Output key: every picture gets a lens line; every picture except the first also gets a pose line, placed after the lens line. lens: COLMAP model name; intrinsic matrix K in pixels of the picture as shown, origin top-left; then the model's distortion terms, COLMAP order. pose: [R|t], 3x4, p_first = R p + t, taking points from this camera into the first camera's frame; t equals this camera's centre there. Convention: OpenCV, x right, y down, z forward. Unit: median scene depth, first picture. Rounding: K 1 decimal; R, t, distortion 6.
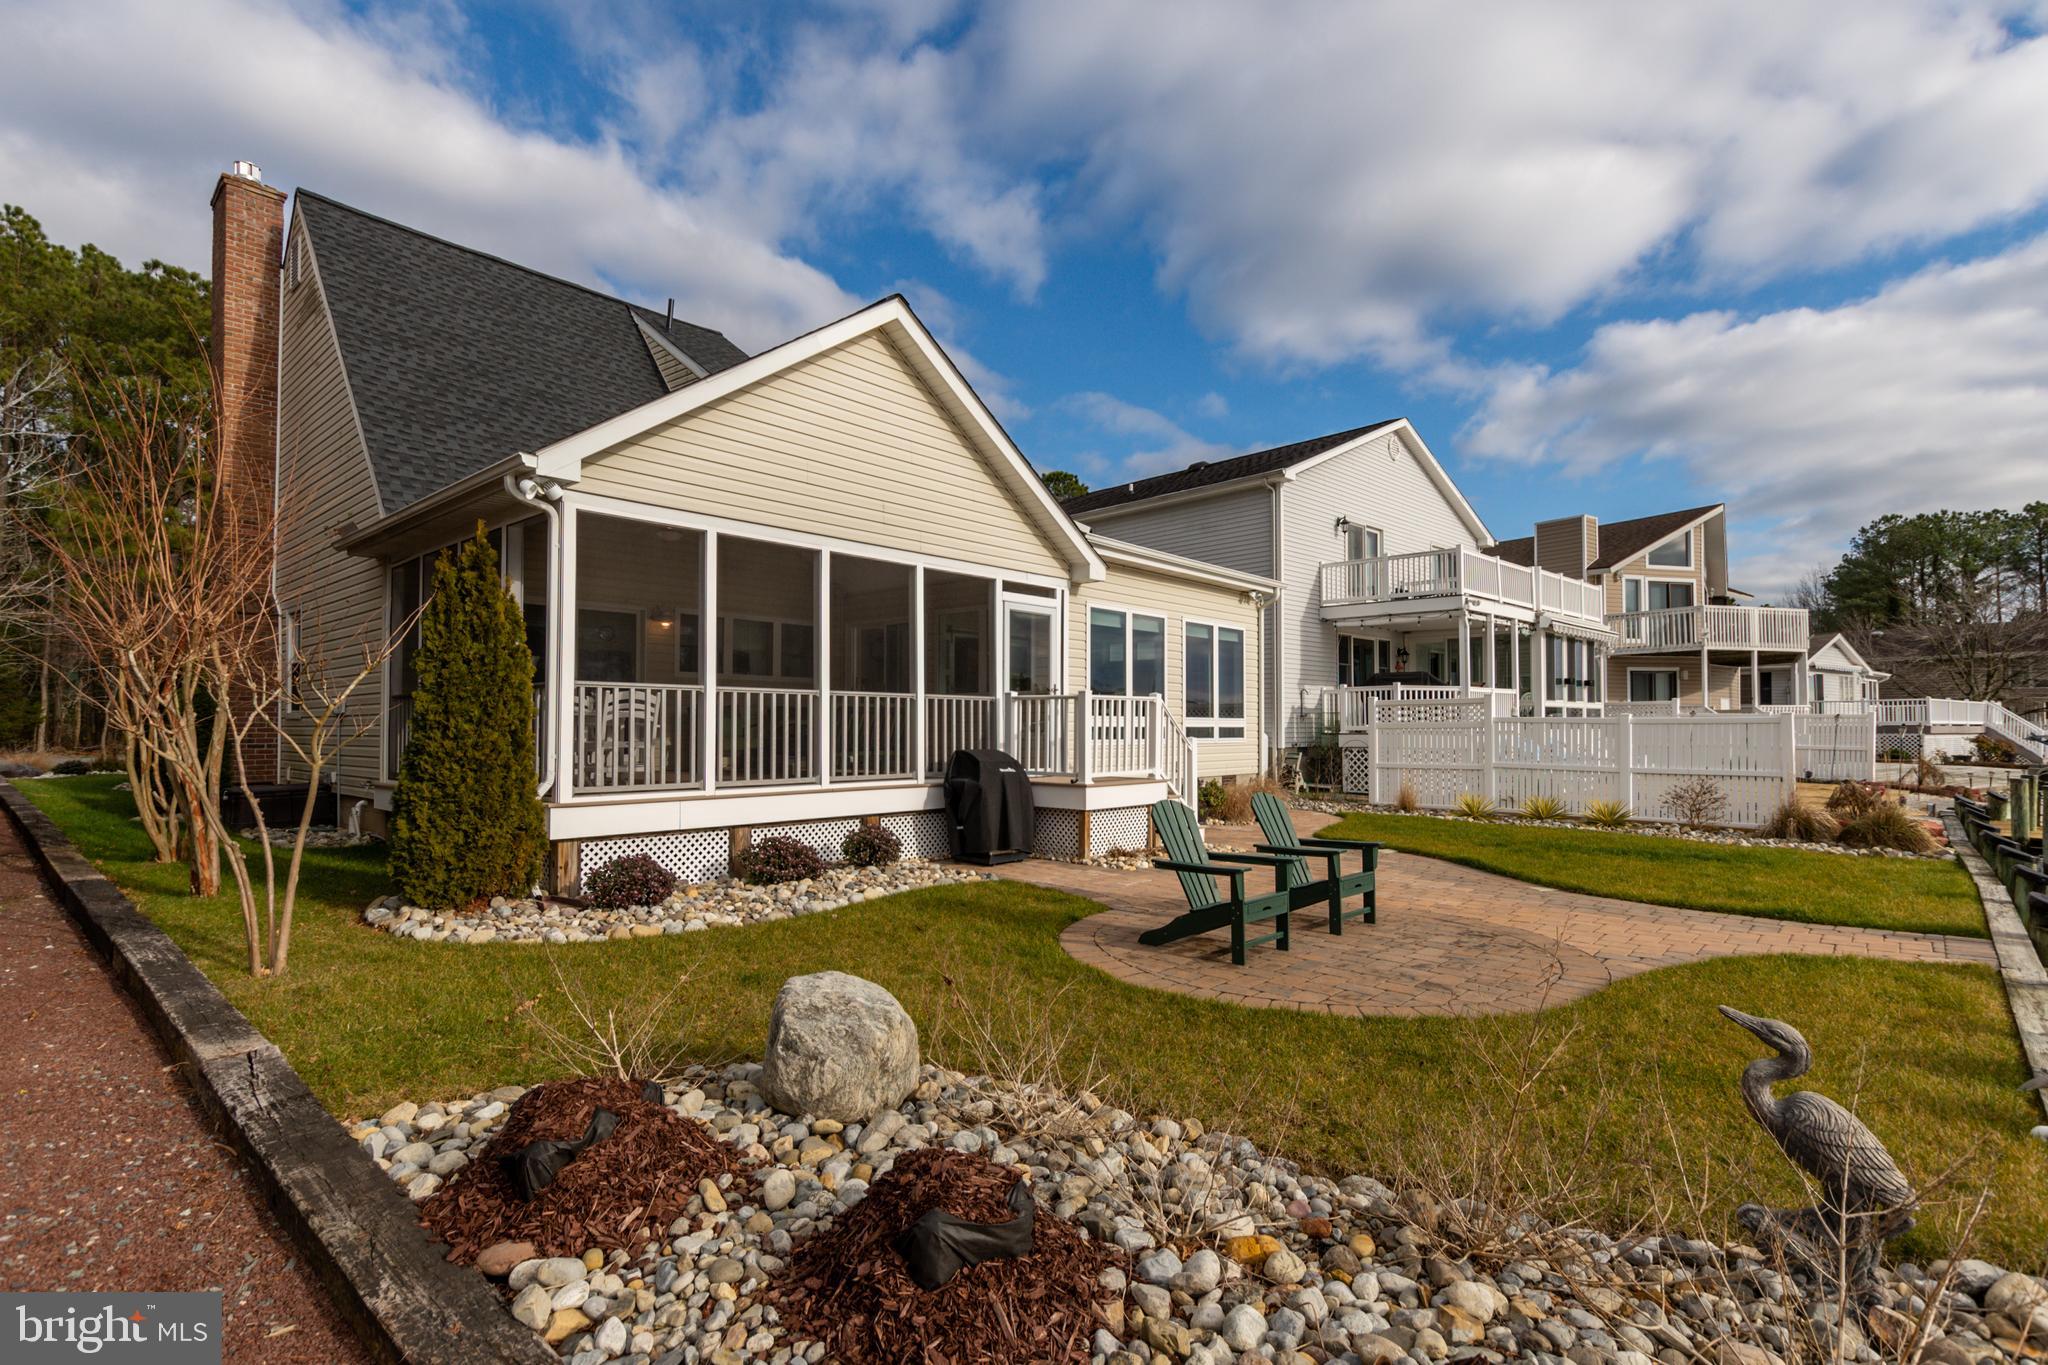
lens RADIAL K [[955.3, 0, 1012.3], [0, 955.3, 704.1], [0, 0, 1]] dist [-0.008893, 0.006134]
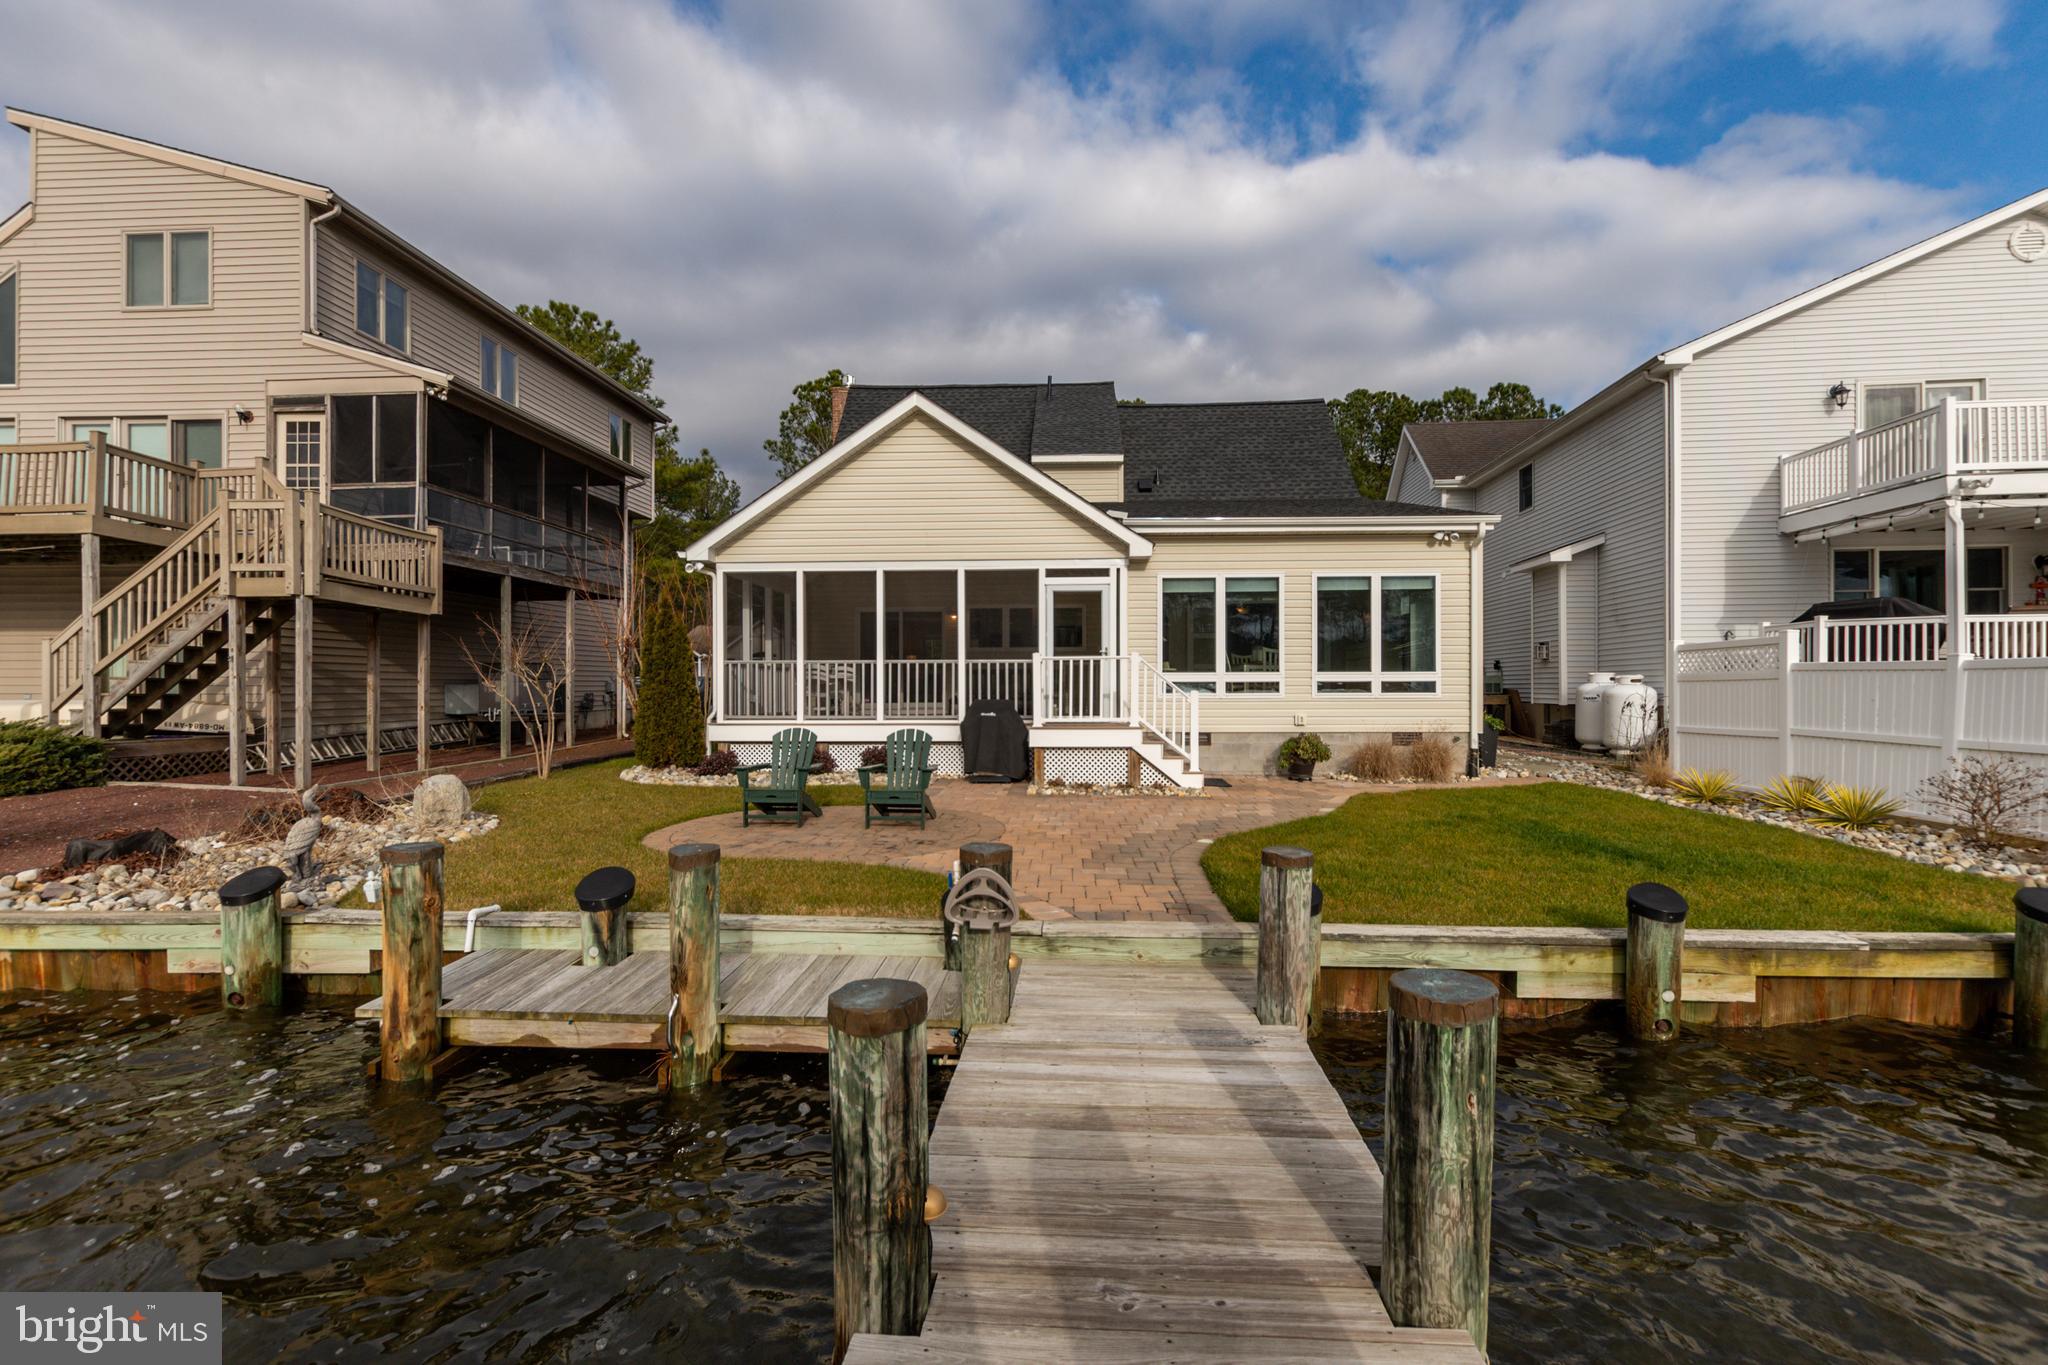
lens RADIAL K [[932.5, 0, 1004.8], [0, 932.5, 687.6], [0, 0, 1]] dist [0.003289, -0.001700]
pose [[0.631214, -0.003638, -0.775600, 0.872945], [0.024175, 0.999595, 0.014986, 0.009367], [0.775232, -0.028209, 0.631047, 0.155239]]
